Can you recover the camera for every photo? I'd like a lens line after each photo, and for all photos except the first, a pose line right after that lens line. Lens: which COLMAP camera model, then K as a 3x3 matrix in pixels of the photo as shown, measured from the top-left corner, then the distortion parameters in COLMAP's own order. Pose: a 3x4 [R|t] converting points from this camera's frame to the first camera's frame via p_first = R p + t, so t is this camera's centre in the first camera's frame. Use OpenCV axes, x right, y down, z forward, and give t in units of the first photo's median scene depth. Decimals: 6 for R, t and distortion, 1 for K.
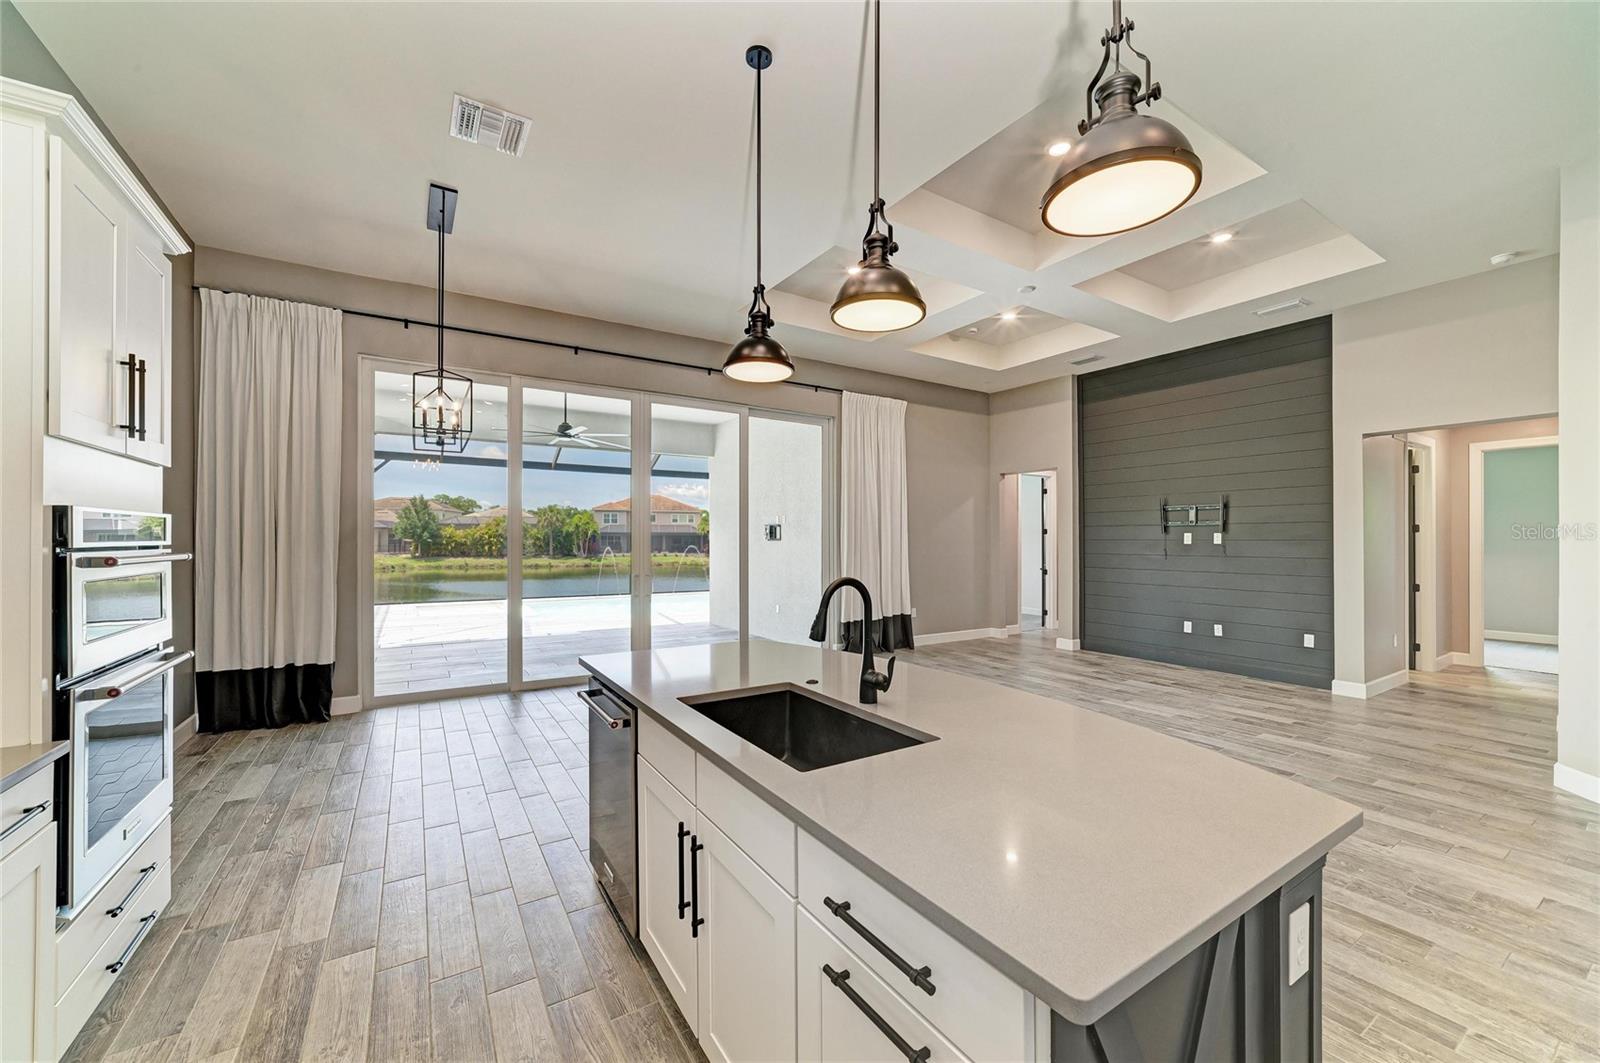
lens RADIAL K [[605.8, 0, 800.0], [0, 605.8, 531.5], [0, 0, 1]] dist [0.000126, 0.000073]
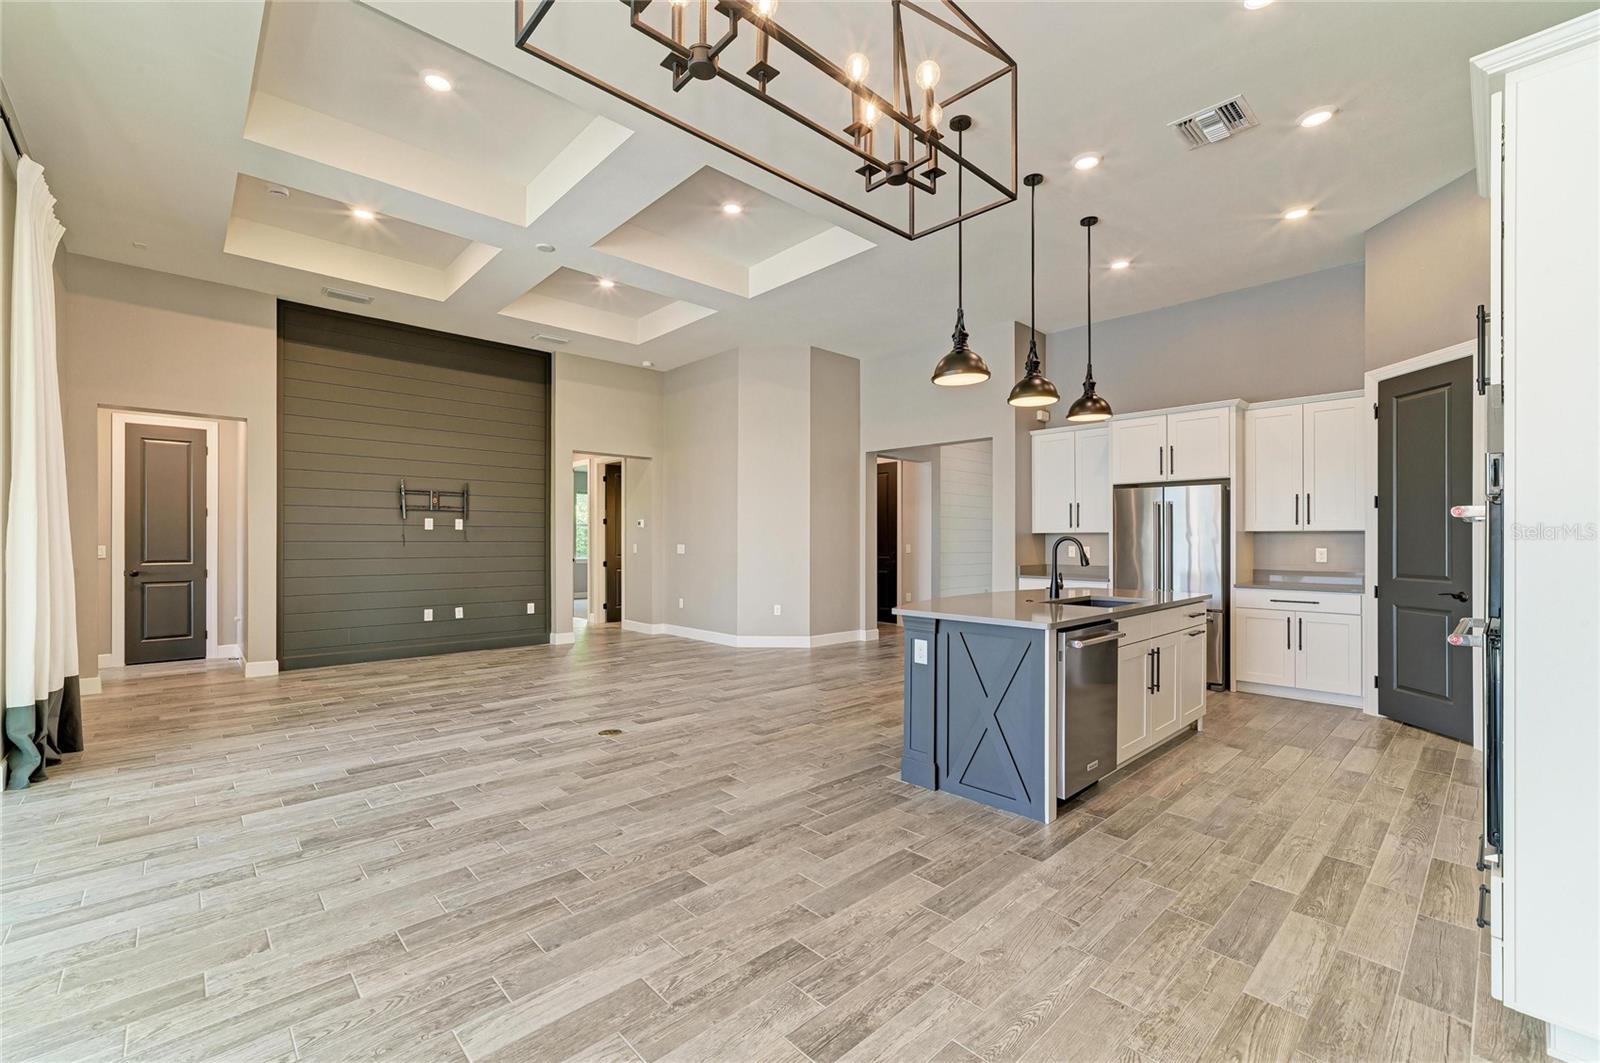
lens RADIAL K [[669.9, 0, 800.0], [0, 669.9, 531.5], [0, 0, 1]] dist [-0.005108, -0.000201]
pose [[-0.187376, 0.012914, 0.982203, -0.569325], [-0.013966, 0.999777, -0.015810, 0.035035], [-0.982189, -0.016680, -0.187154, 0.668060]]
